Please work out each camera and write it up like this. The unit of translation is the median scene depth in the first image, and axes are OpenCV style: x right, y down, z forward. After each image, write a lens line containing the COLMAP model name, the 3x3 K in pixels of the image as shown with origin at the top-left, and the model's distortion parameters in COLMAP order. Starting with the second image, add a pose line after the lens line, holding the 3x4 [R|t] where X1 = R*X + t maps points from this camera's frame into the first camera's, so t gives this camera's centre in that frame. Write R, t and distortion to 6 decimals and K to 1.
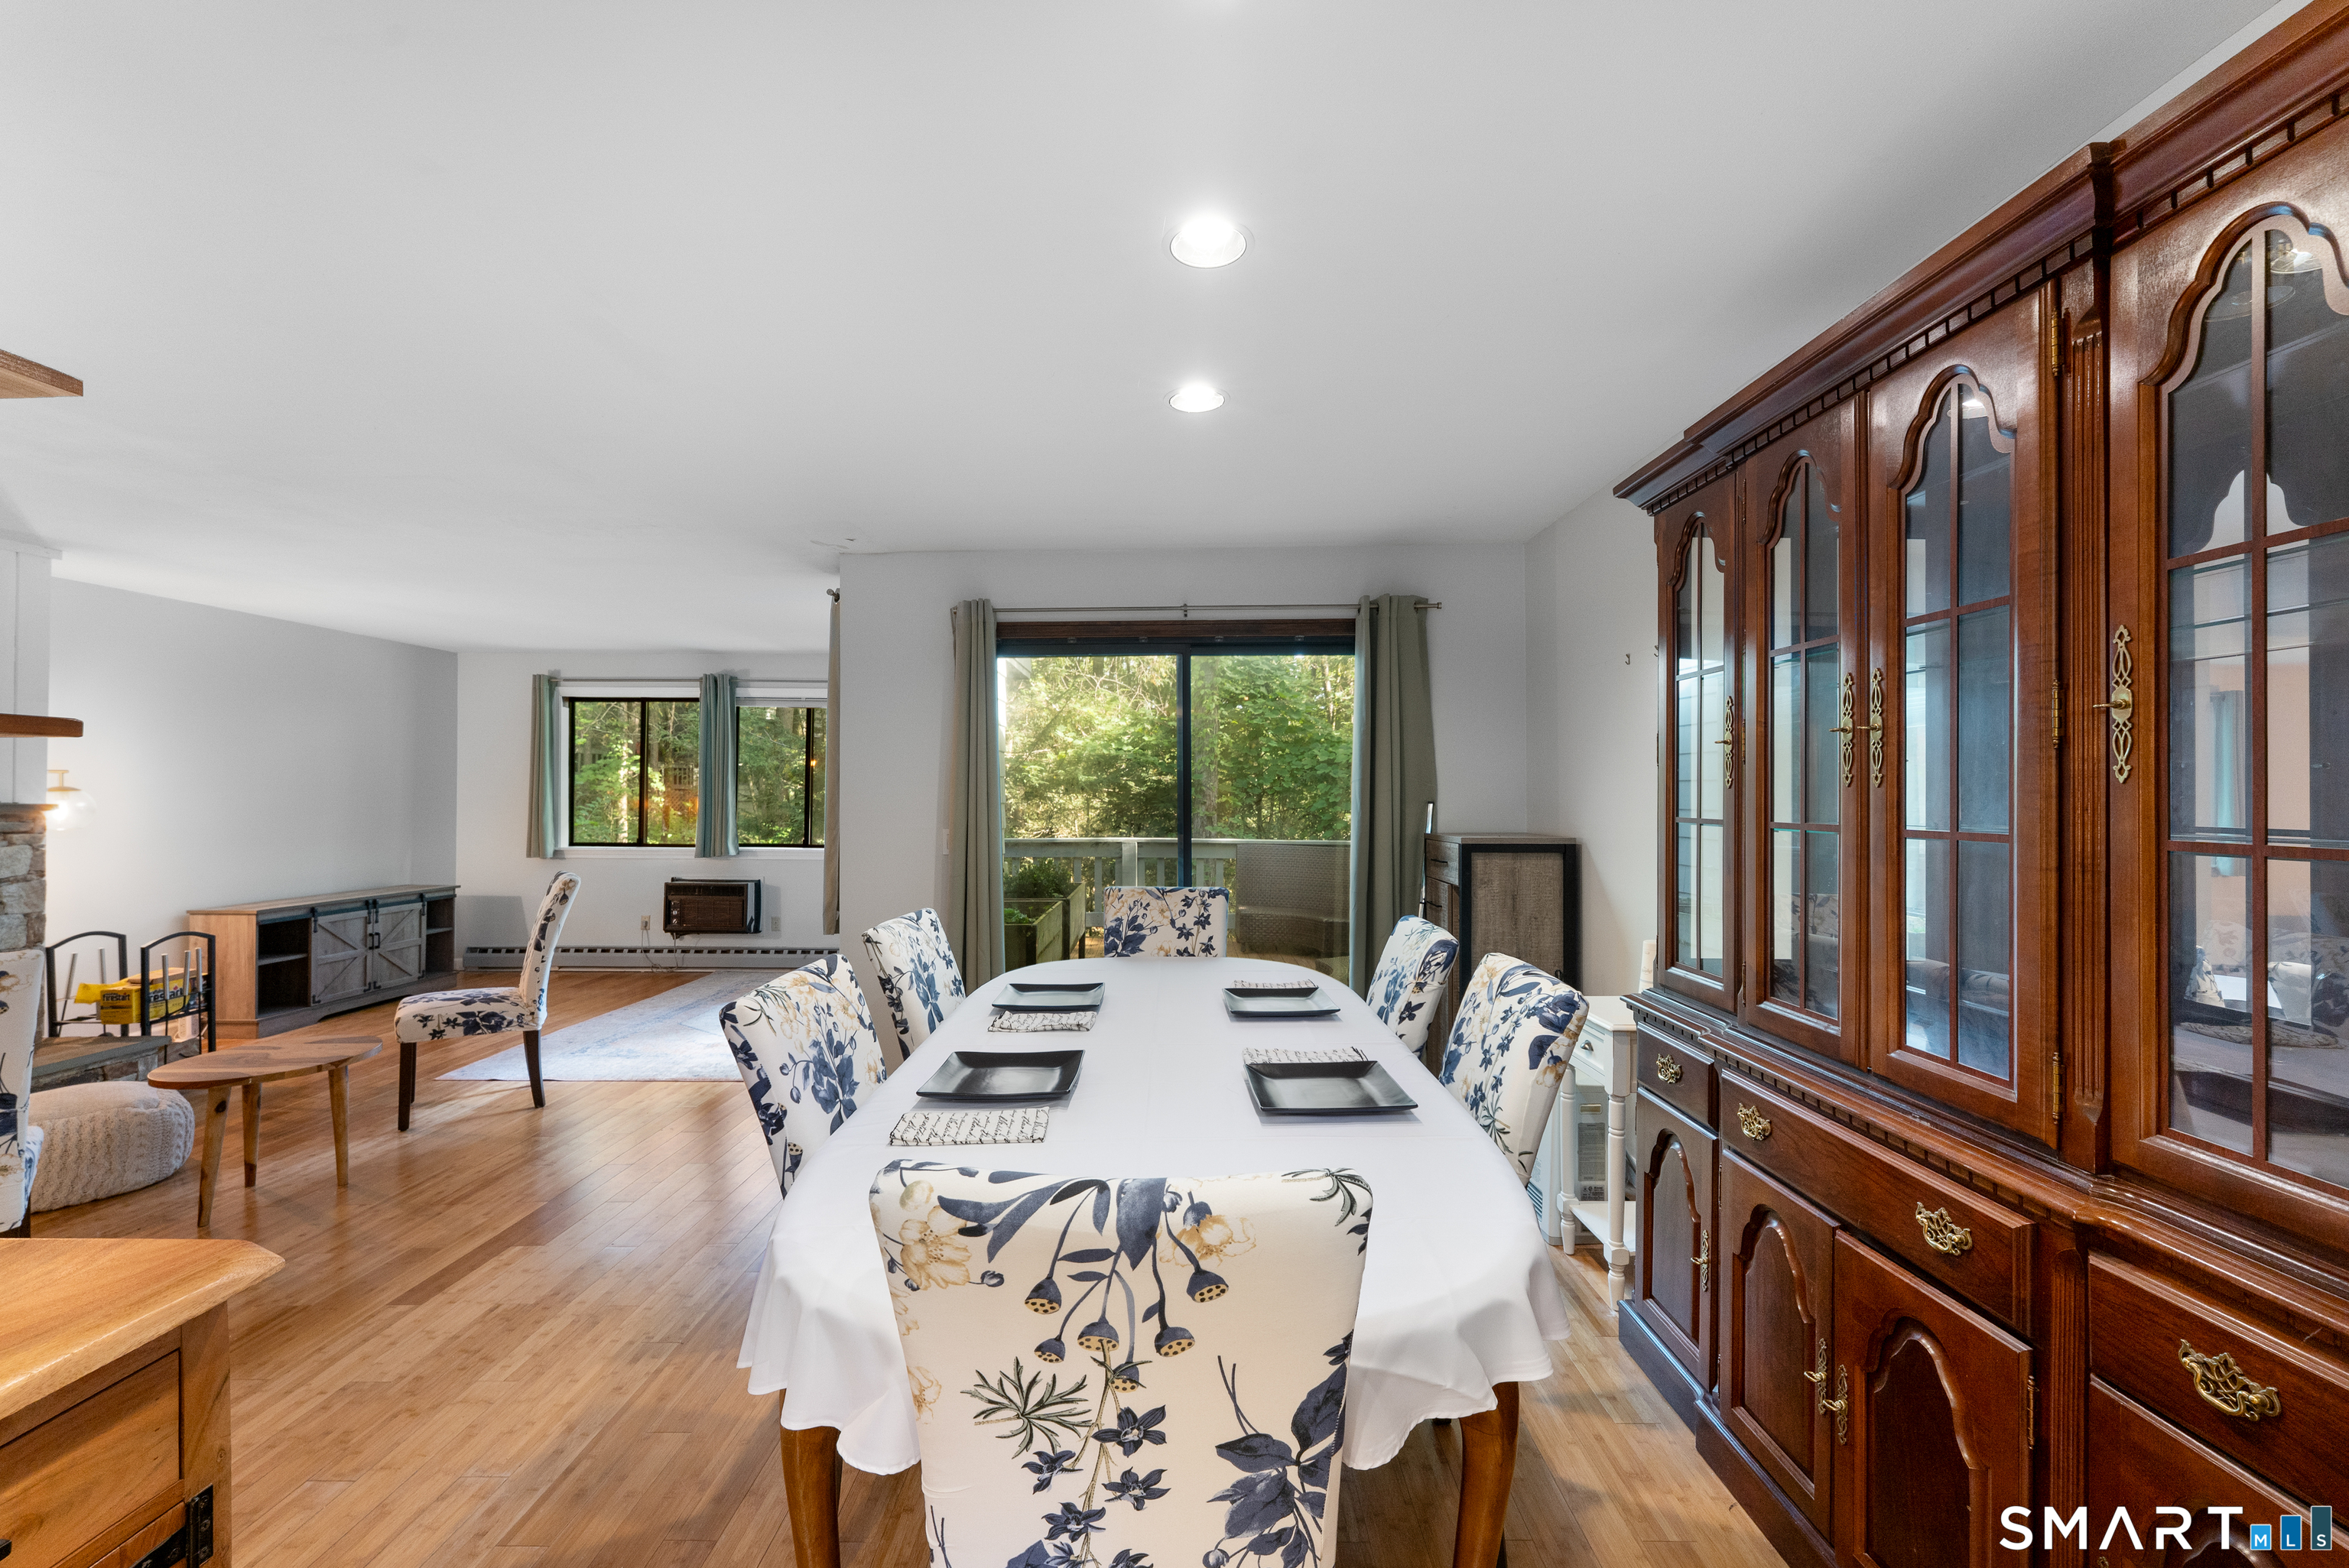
lens RADIAL K [[954.4, 0, 1187.4], [0, 954.4, 790.5], [0, 0, 1]] dist [0.000743, -0.000245]
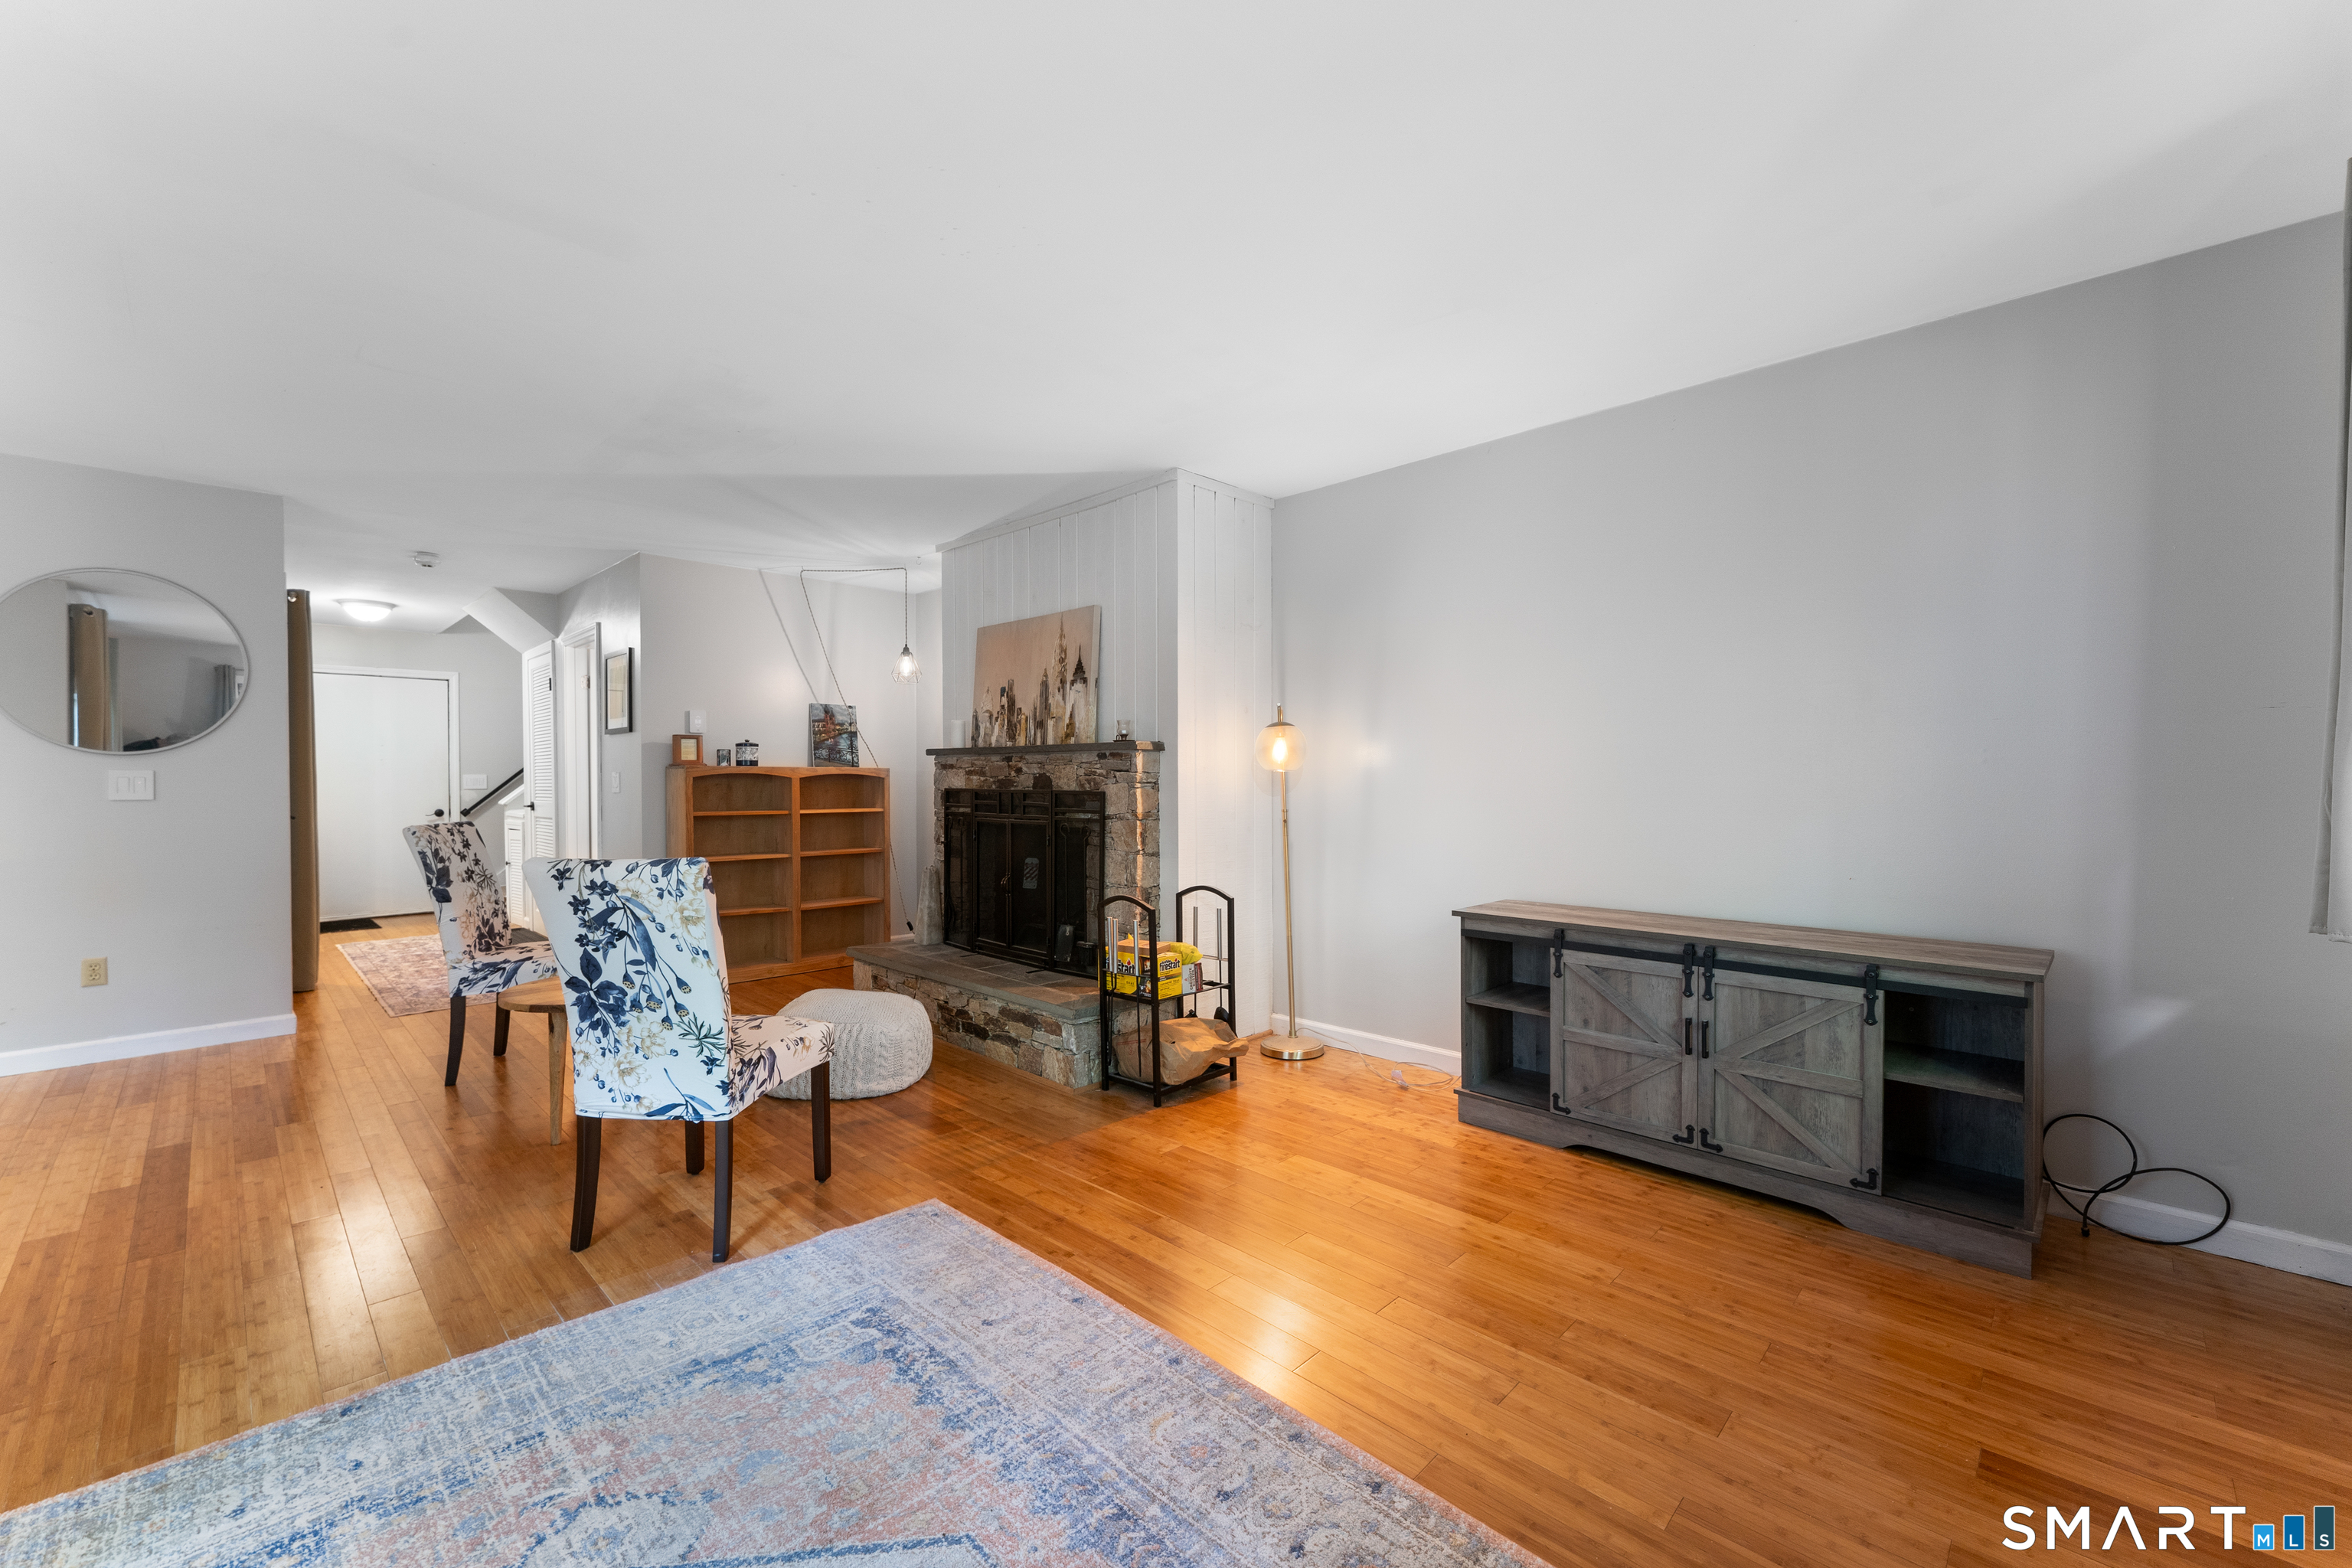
lens RADIAL K [[955.7, 0, 1180.9], [0, 955.7, 788.4], [0, 0, 1]] dist [0.000743, -0.000245]
pose [[-0.708324, 0.014234, -0.705744, -0.553300], [0.006909, 0.999889, 0.013232, 0.049402], [0.705853, 0.004497, -0.708344, 1.738362]]
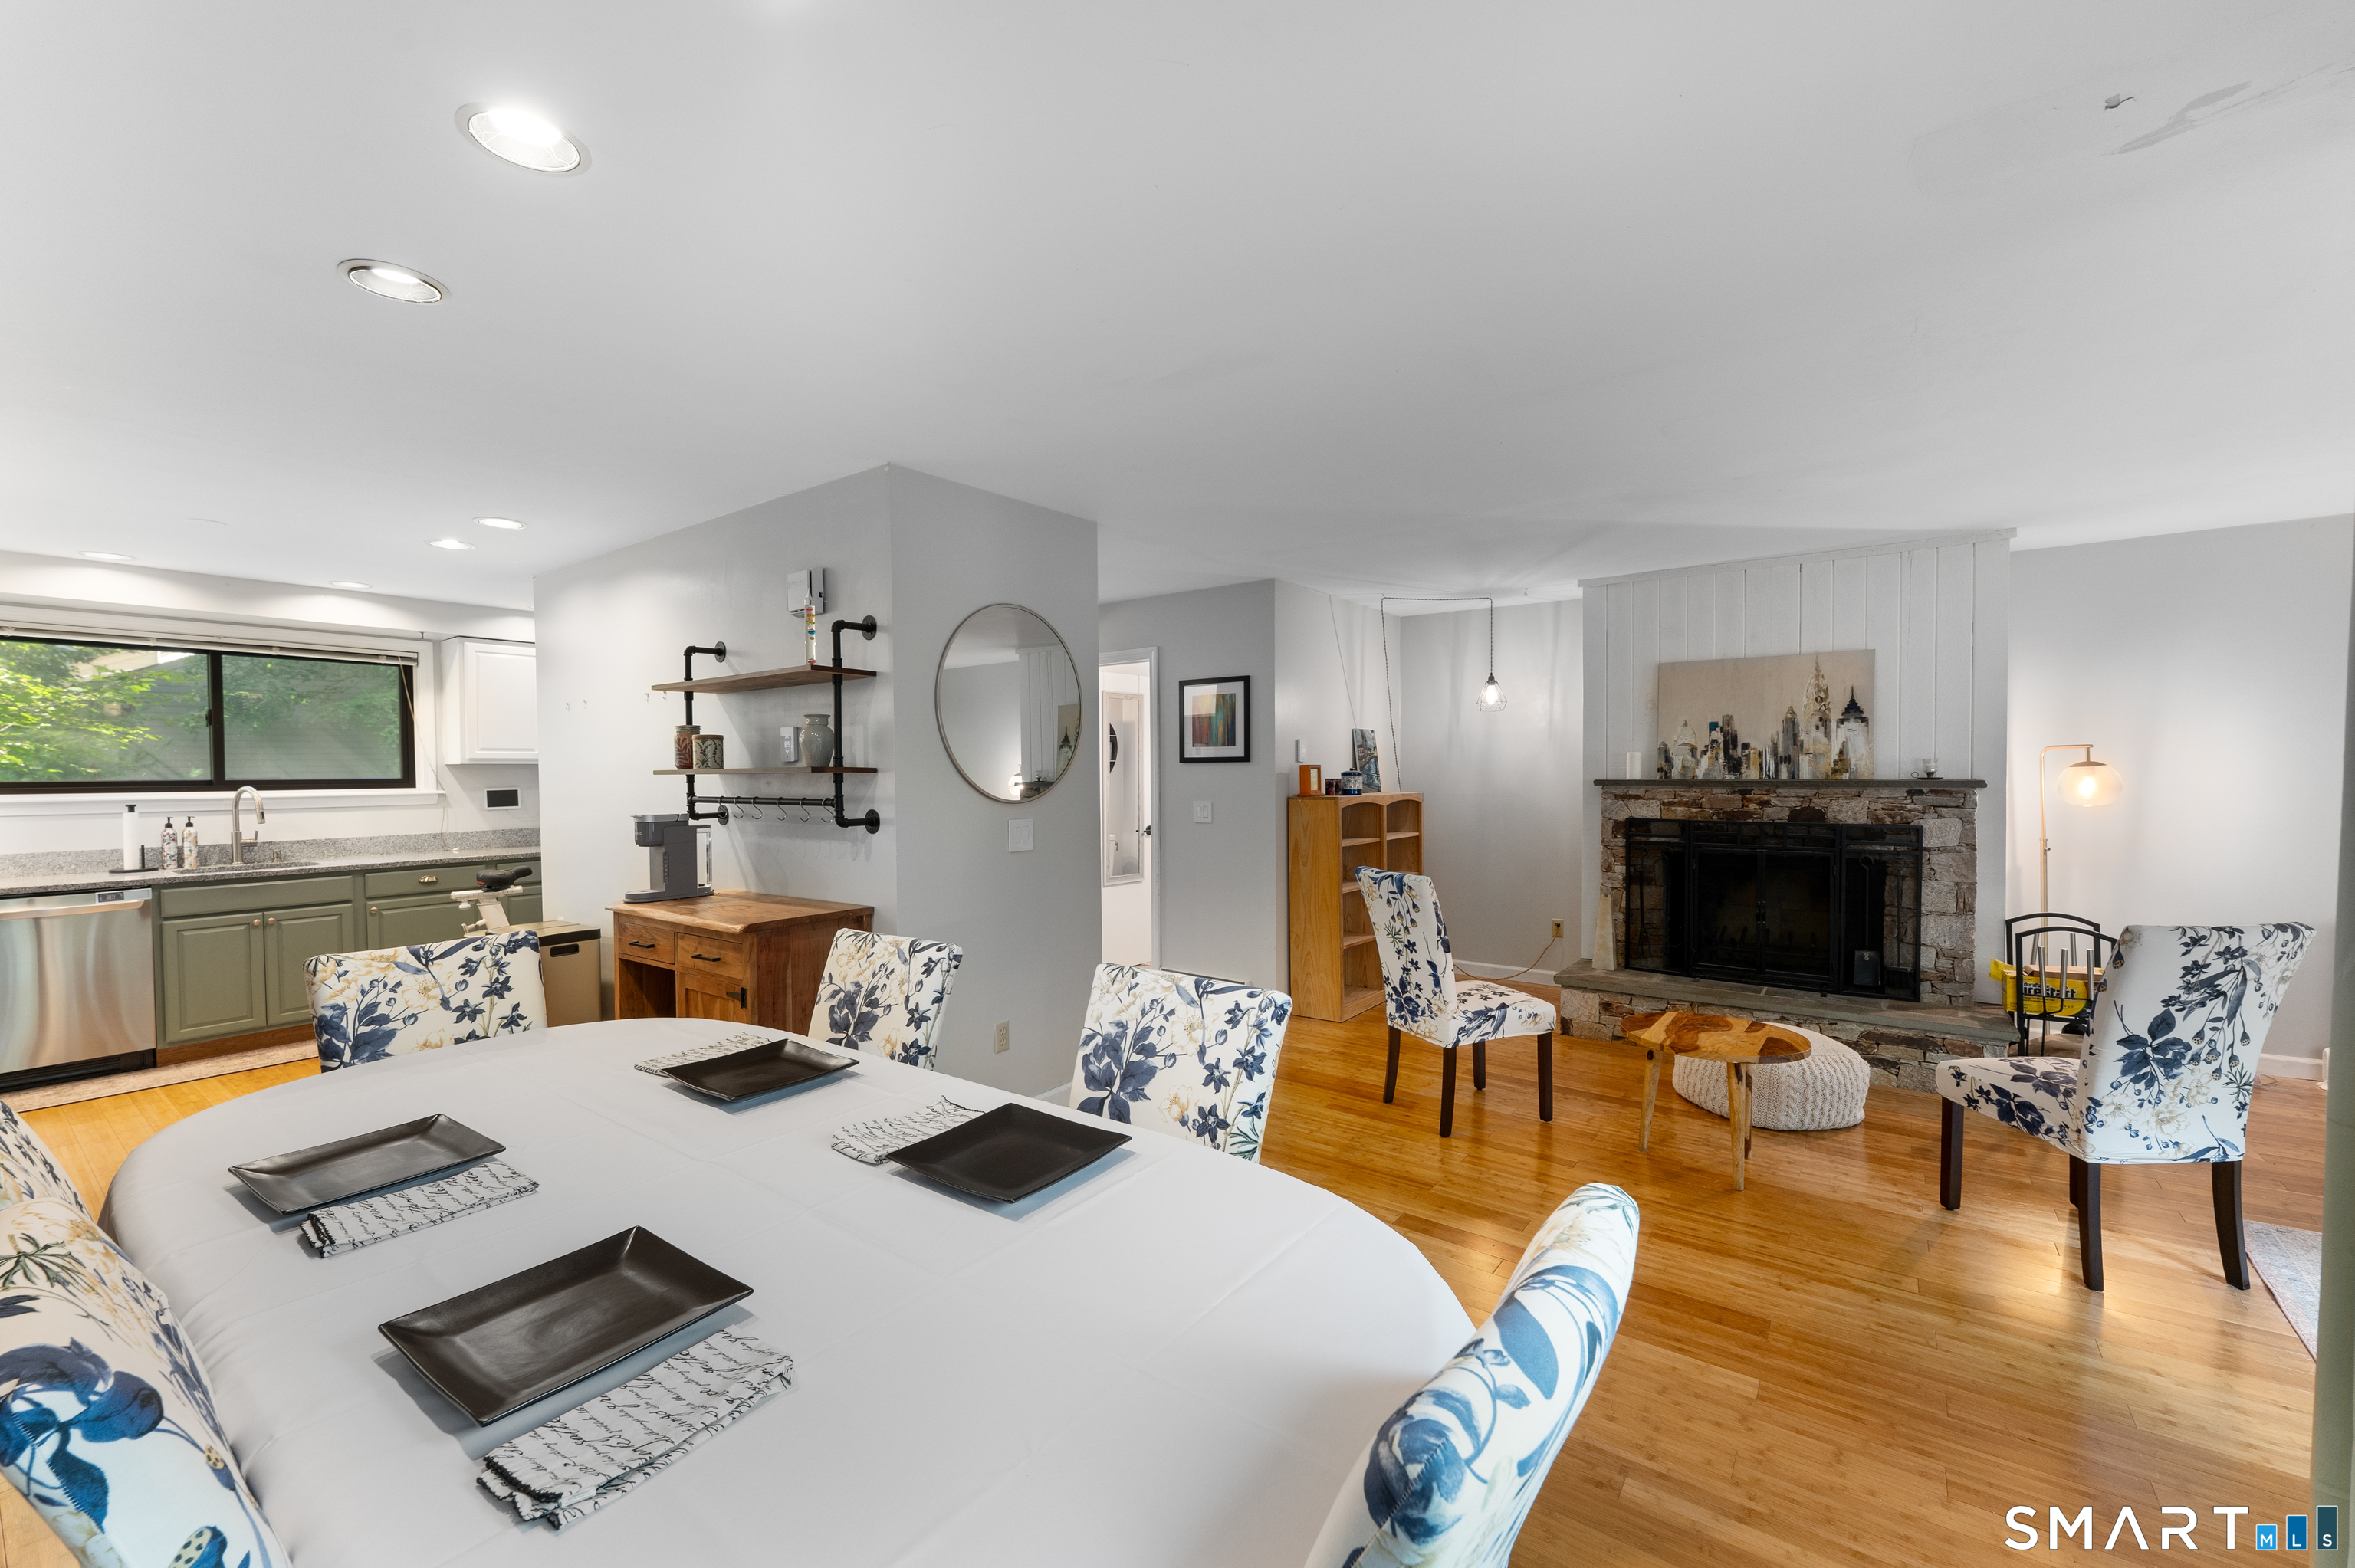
lens RADIAL K [[956.8, 0, 1180.0], [0, 956.8, 788.6], [0, 0, 1]] dist [0.000743, -0.000245]
pose [[-0.604724, 0.026342, -0.796000, 0.169863], [0.013178, 0.999647, 0.023070, -0.013559], [0.796326, 0.003462, -0.604857, 0.942772]]
